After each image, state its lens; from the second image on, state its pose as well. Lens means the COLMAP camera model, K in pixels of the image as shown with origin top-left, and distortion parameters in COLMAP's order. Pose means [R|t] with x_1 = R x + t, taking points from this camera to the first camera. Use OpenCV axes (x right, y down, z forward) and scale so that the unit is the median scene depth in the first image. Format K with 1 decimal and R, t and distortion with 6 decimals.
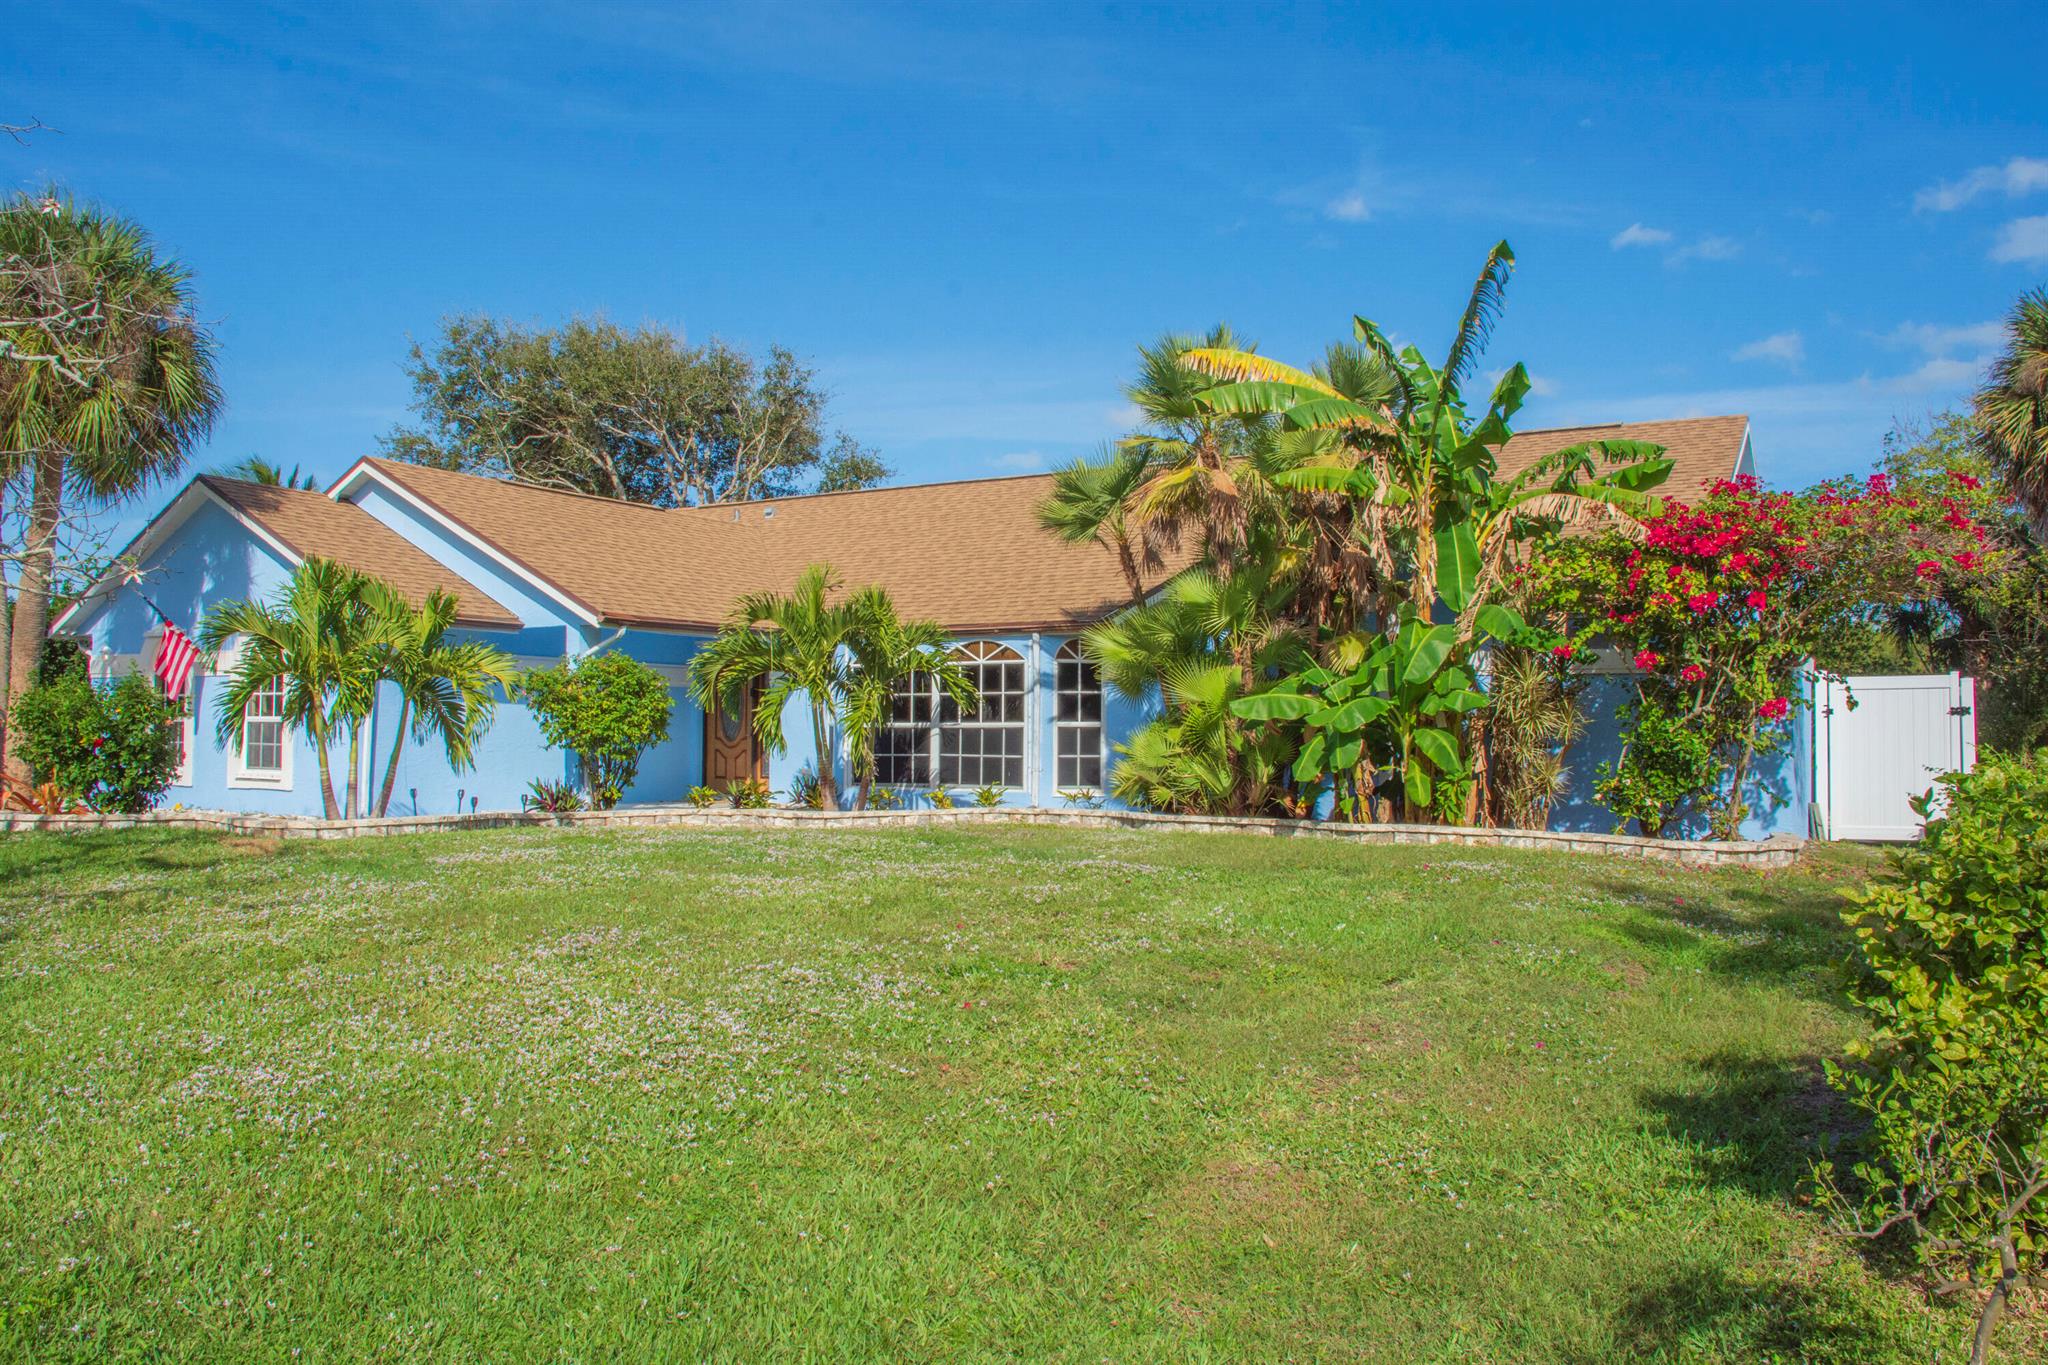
lens RADIAL K [[1566.6, 0, 1014.3], [0, 1566.6, 691.5], [0, 0, 1]] dist [-0.146908, 0.075948]
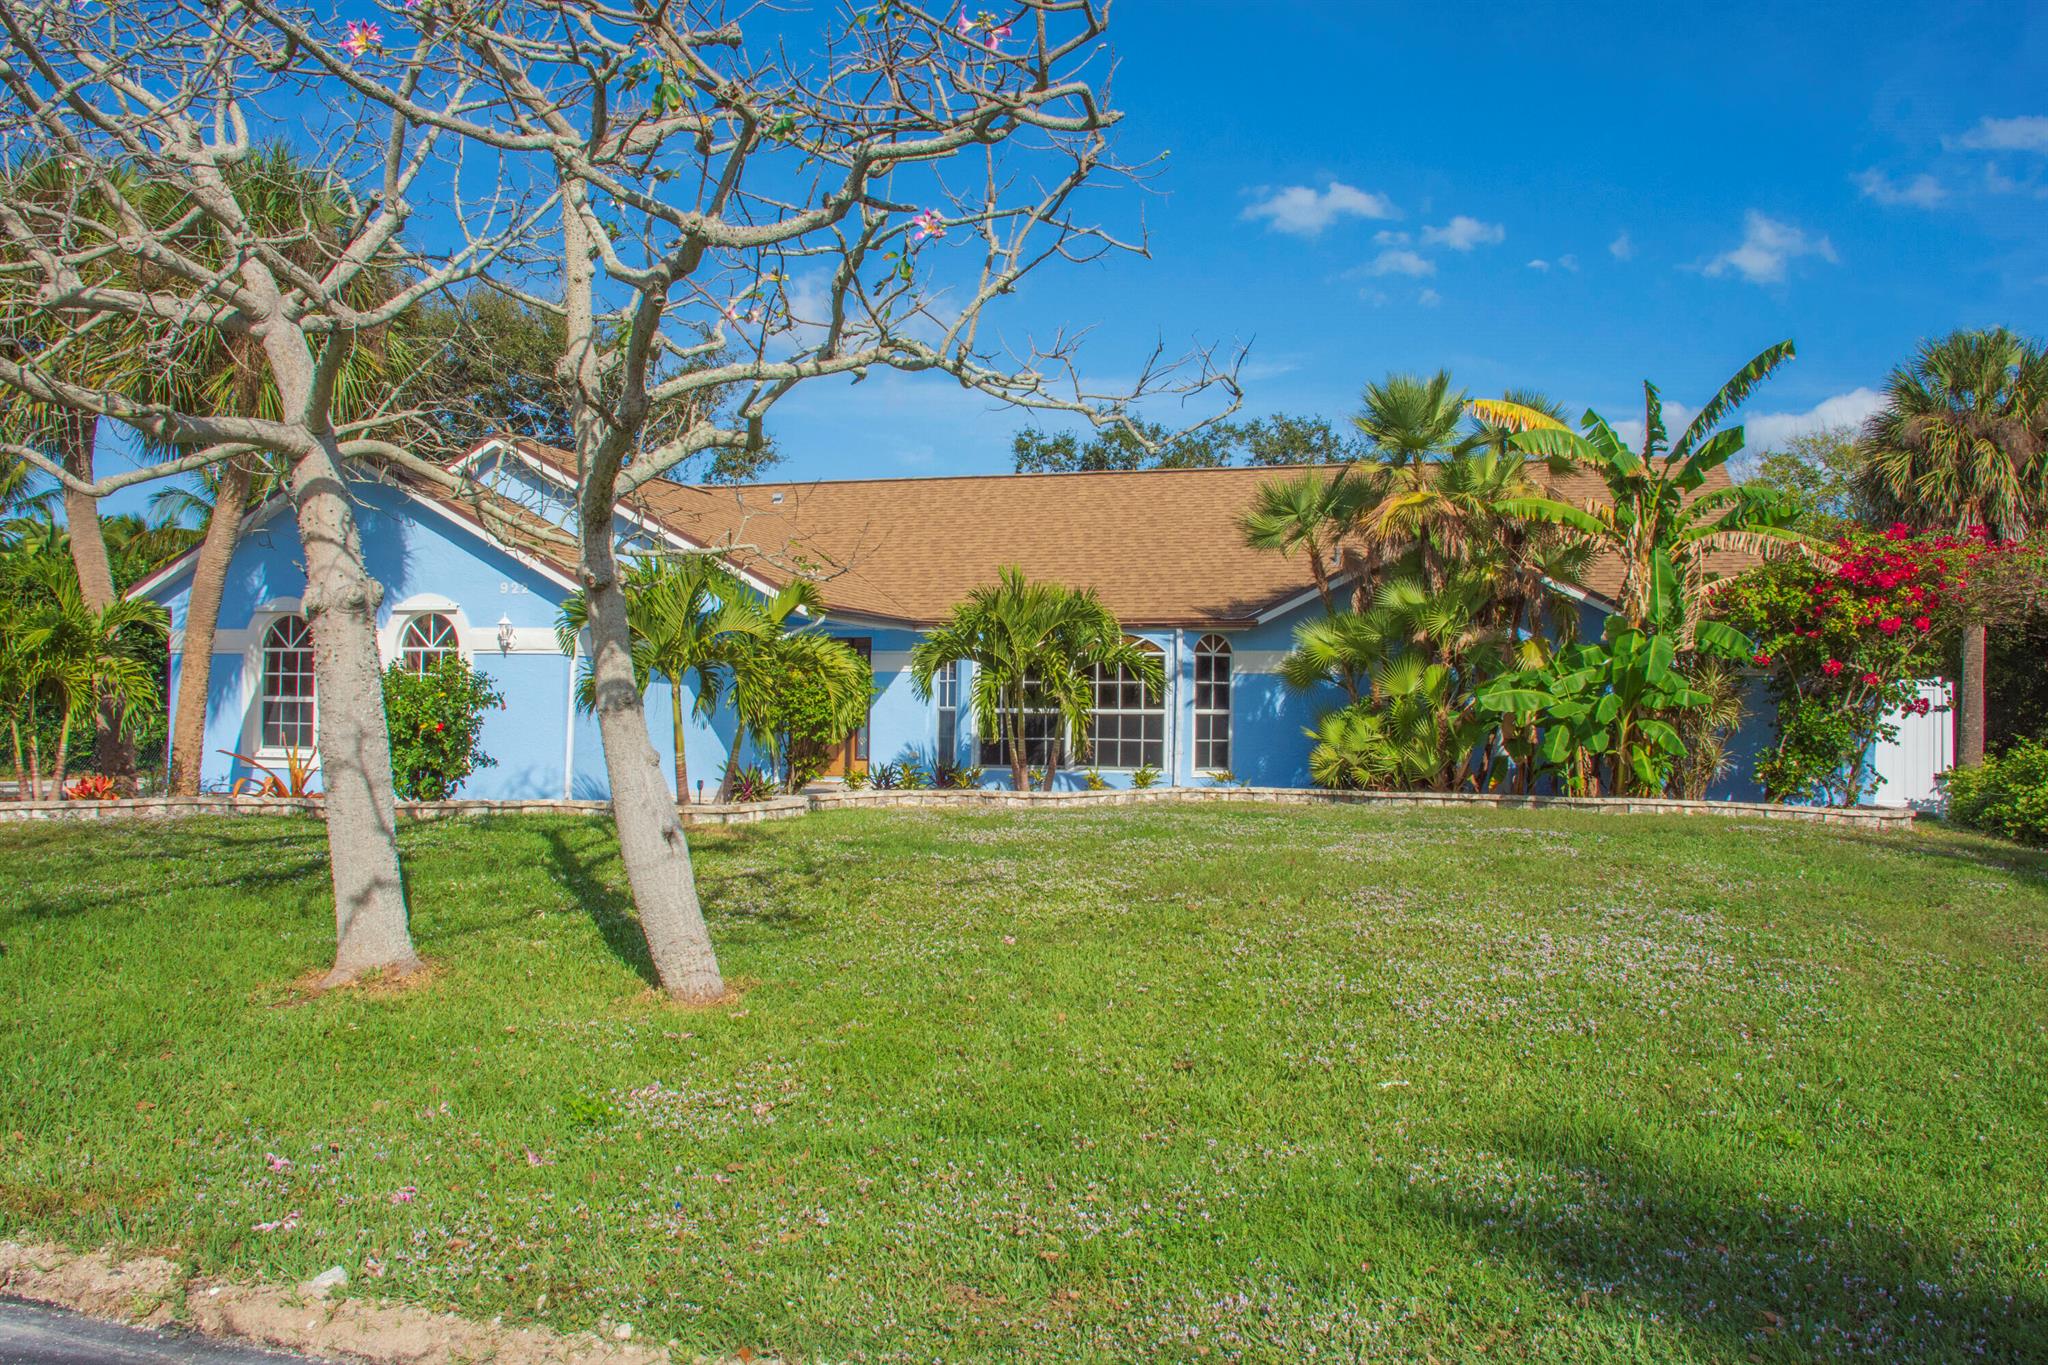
lens RADIAL K [[1566.6, 0, 1030.0], [0, 1566.6, 682.8], [0, 0, 1]] dist [-0.146908, 0.075948]
pose [[0.971020, 0.012518, 0.238670, -0.381981], [-0.014041, 0.999890, 0.004682, -0.002967], [-0.238585, -0.007897, 0.971090, -0.042550]]
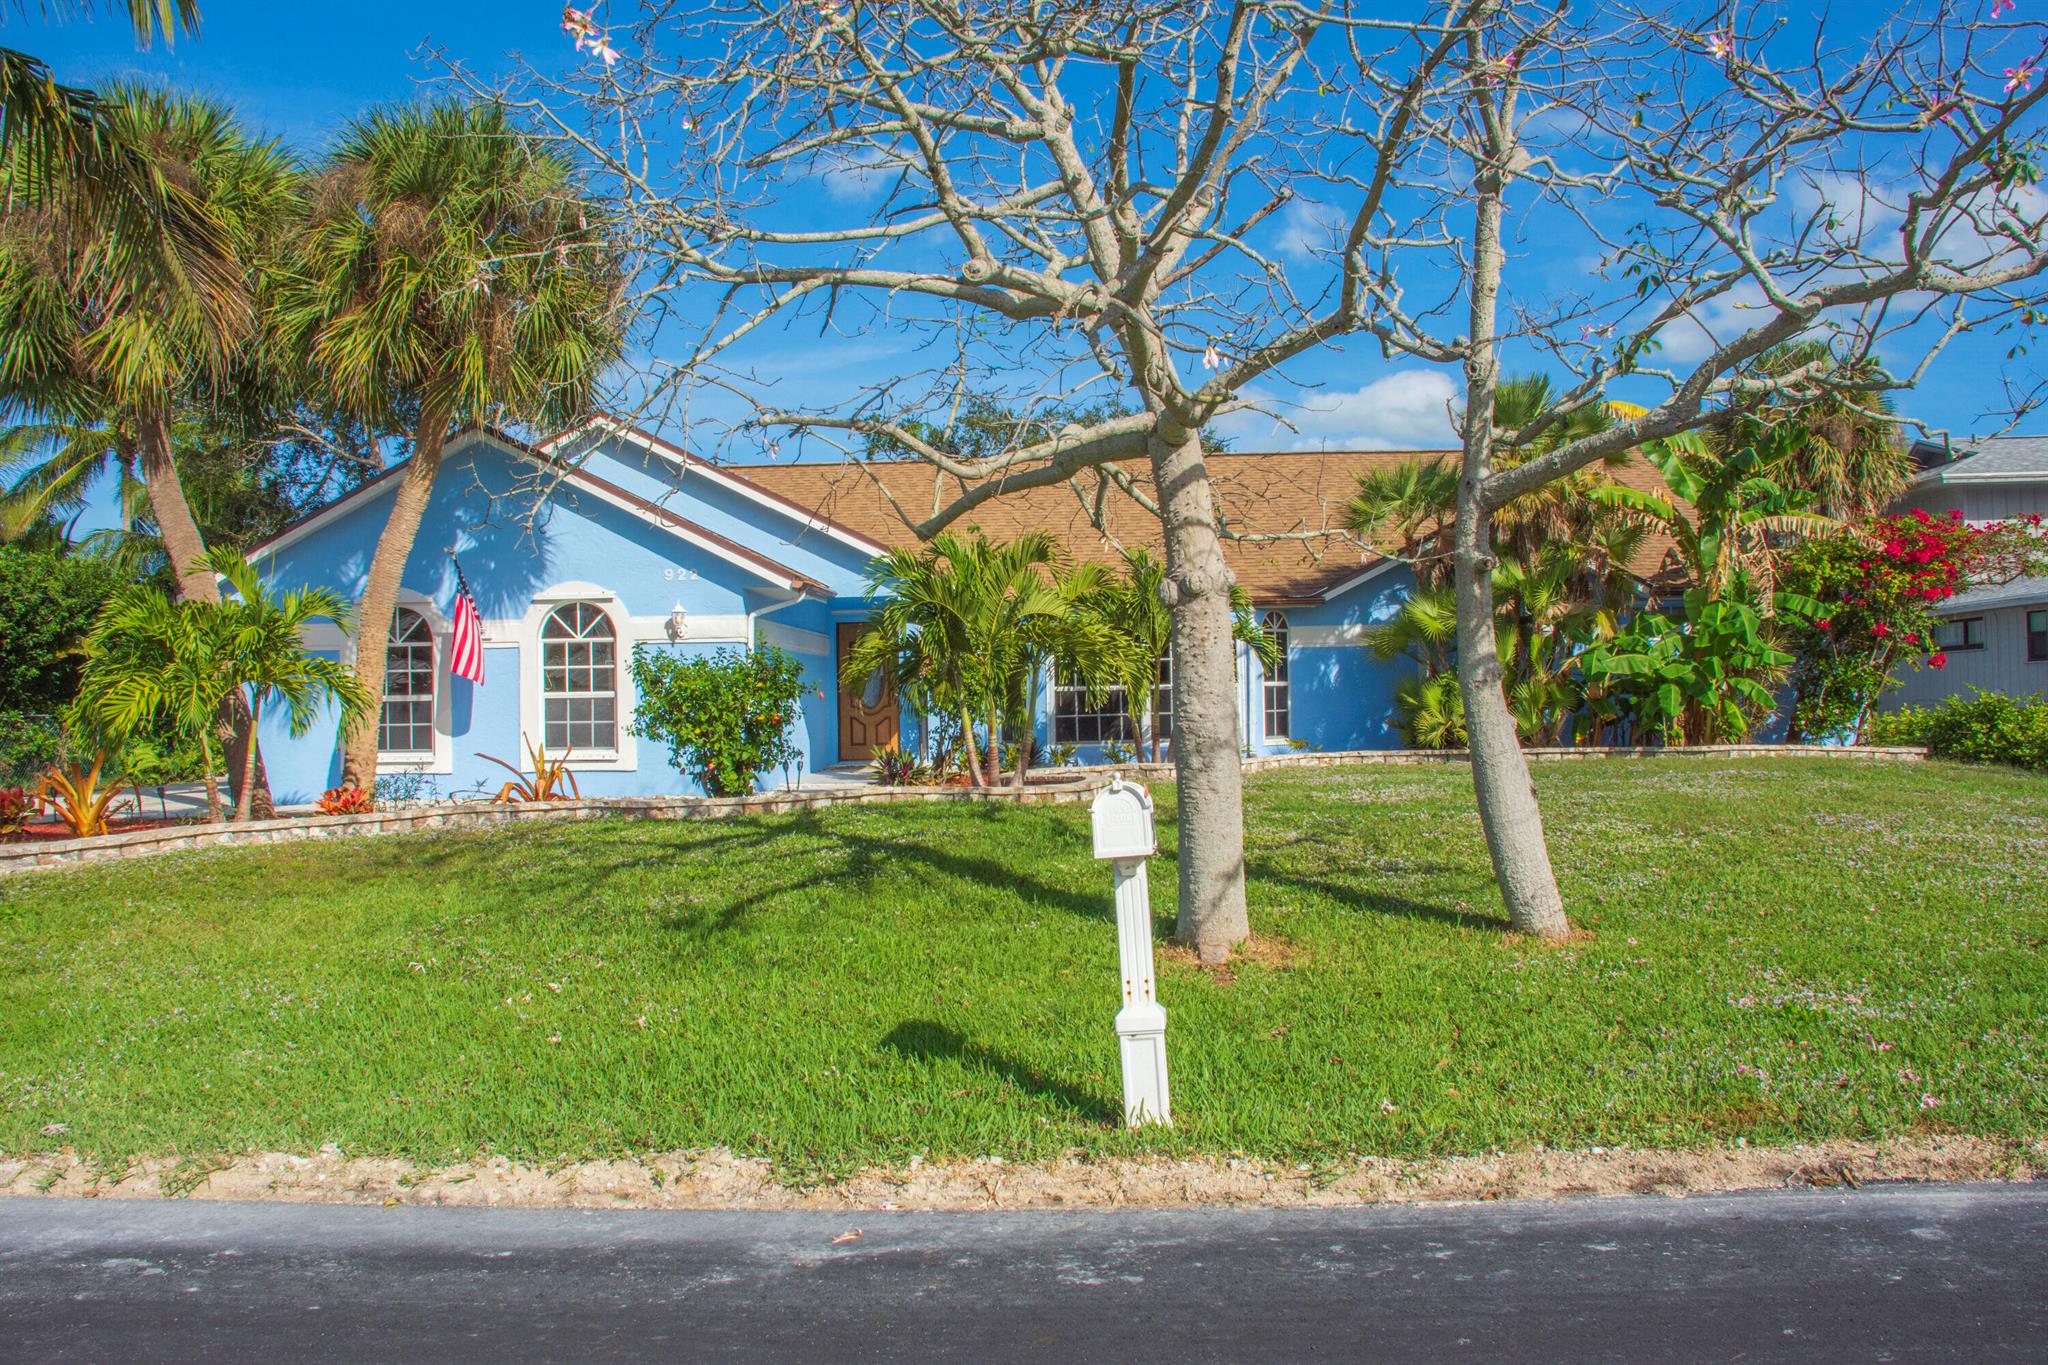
lens RADIAL K [[1566.6, 0, 1041.1], [0, 1566.6, 674.1], [0, 0, 1]] dist [-0.146908, 0.075948]
pose [[0.879693, -0.014597, 0.475317, -0.742098], [0.010725, 0.999884, 0.010857, -0.000940], [-0.475420, -0.004453, 0.879747, 0.054636]]
